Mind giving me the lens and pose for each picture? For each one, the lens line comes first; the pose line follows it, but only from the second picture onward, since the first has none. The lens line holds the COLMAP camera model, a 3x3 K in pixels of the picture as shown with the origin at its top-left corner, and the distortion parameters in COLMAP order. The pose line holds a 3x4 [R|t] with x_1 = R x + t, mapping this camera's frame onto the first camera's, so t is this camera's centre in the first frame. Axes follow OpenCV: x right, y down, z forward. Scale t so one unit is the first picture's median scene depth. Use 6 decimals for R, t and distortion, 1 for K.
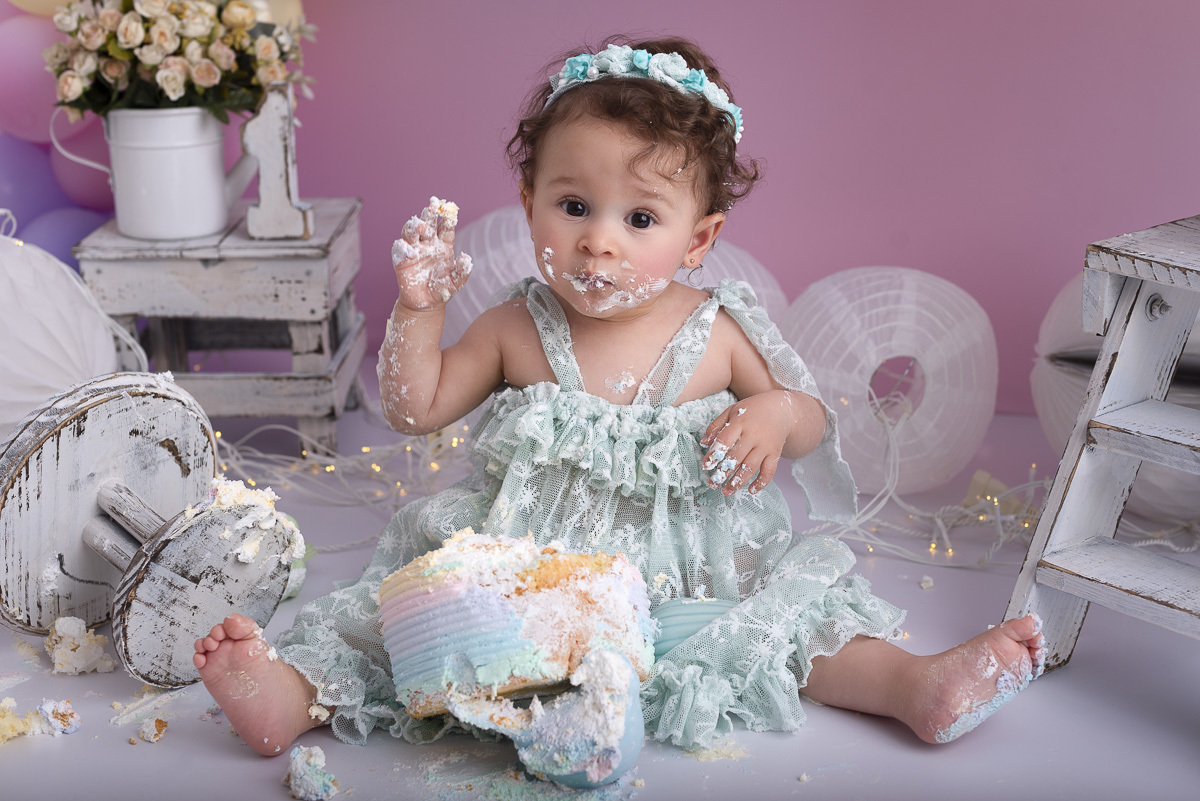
lens RADIAL K [[1723.8, 0, 600.0], [0, 1723.8, 400.5], [0, 0, 1]] dist [-0.000894, 0.004049]
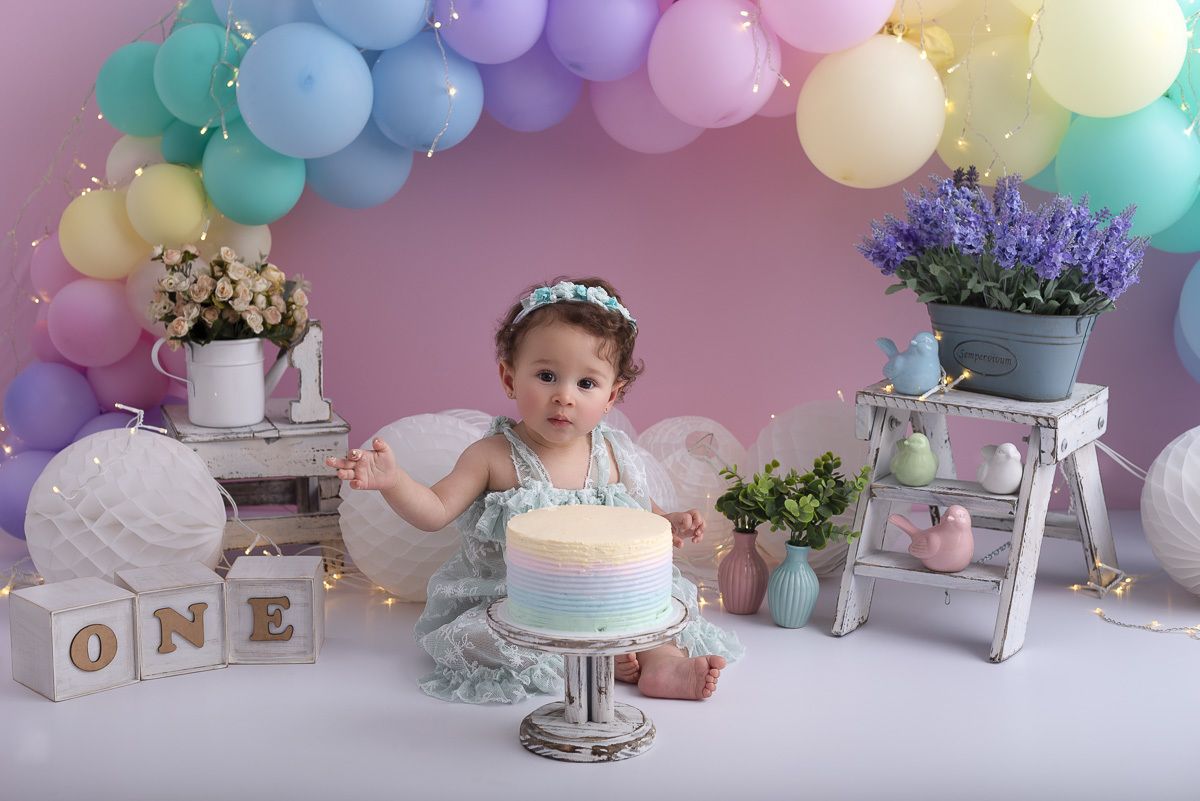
lens RADIAL K [[1718.0, 0, 580.3], [0, 1718.0, 406.6], [0, 0, 1]] dist [0.003514, 0.001947]
pose [[0.947580, -0.048517, 0.315814, -0.448464], [0.086661, 0.990380, -0.107876, 0.076265], [-0.307542, 0.129590, 0.942669, -0.497459]]
